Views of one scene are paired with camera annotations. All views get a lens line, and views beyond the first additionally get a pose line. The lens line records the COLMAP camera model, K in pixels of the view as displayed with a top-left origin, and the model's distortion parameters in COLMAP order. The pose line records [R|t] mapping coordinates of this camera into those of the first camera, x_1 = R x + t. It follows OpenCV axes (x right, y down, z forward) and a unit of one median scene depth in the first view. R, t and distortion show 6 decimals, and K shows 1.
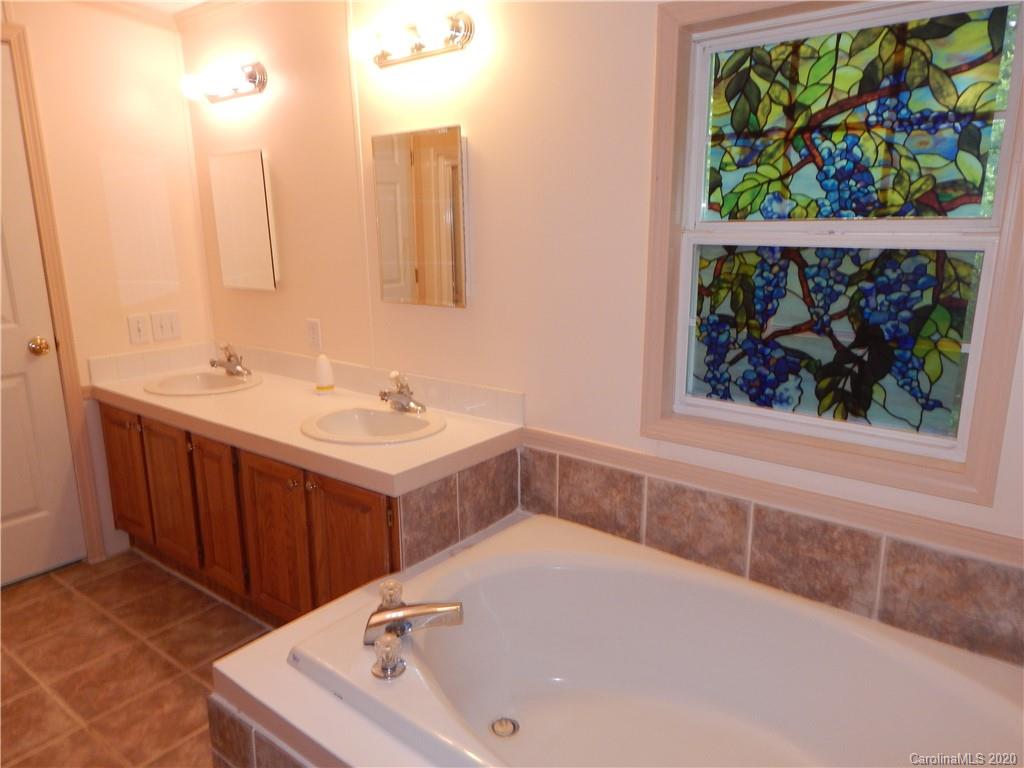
lens RADIAL K [[689.4, 0, 512.2], [0, 689.4, 383.5], [0, 0, 1]] dist [0.017449, -0.012986]
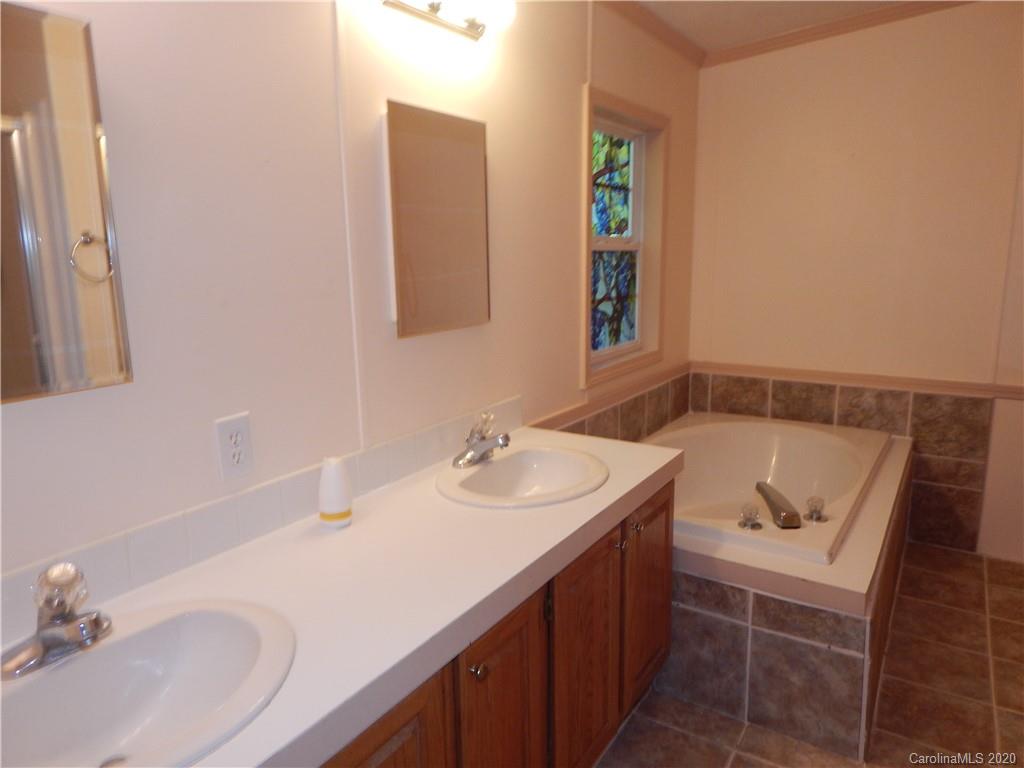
lens RADIAL K [[689.4, 0, 514.1], [0, 689.4, 382.1], [0, 0, 1]] dist [0.017449, -0.012986]
pose [[-0.084753, -0.180387, 0.979938, -1.326199], [0.233150, 0.952583, 0.195516, -0.277175], [-0.968740, 0.245043, -0.038677, 1.377566]]
